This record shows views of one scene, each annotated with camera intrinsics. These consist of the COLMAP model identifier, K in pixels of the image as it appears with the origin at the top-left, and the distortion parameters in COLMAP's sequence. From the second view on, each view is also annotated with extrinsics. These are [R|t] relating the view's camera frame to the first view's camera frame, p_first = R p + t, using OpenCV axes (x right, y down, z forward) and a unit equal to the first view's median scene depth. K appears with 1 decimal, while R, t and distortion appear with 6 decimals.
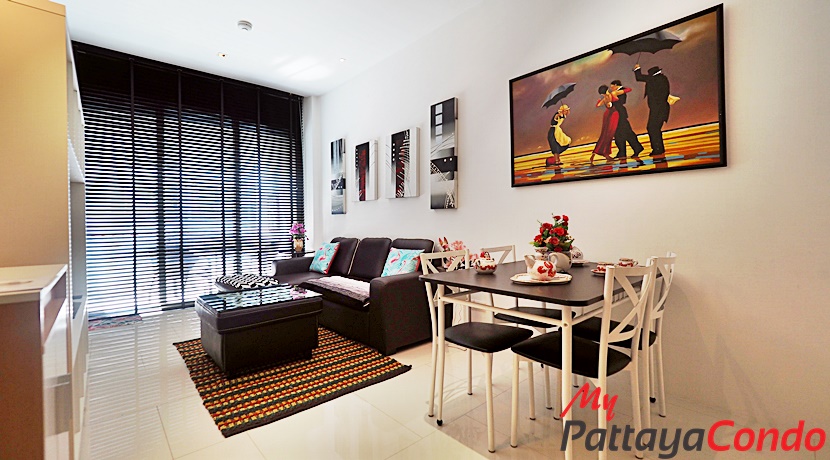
lens RADIAL K [[358.9, 0, 413.6], [0, 358.9, 226.0], [0, 0, 1]] dist [-0.001801, -0.000247]
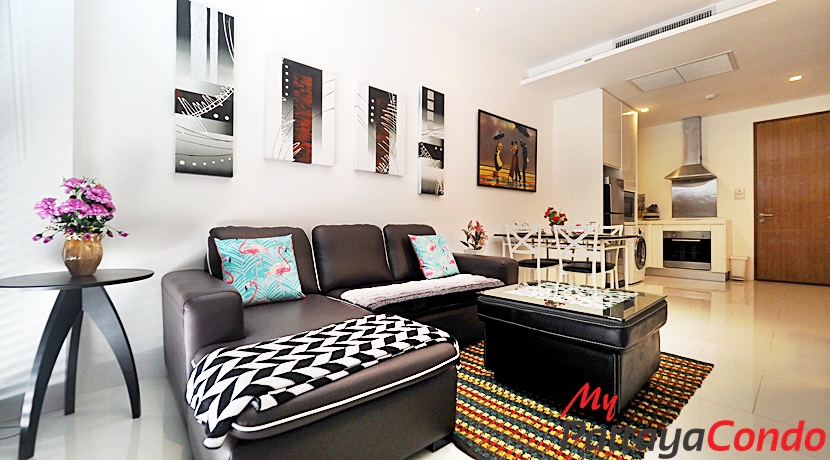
lens RADIAL K [[358.9, 0, 413.5], [0, 358.9, 225.3], [0, 0, 1]] dist [-0.001801, -0.000247]
pose [[-0.025027, 0.020680, 0.999473, -0.923879], [0.016929, 0.999651, -0.020260, 0.057639], [-0.999543, 0.016413, -0.025368, 1.079335]]
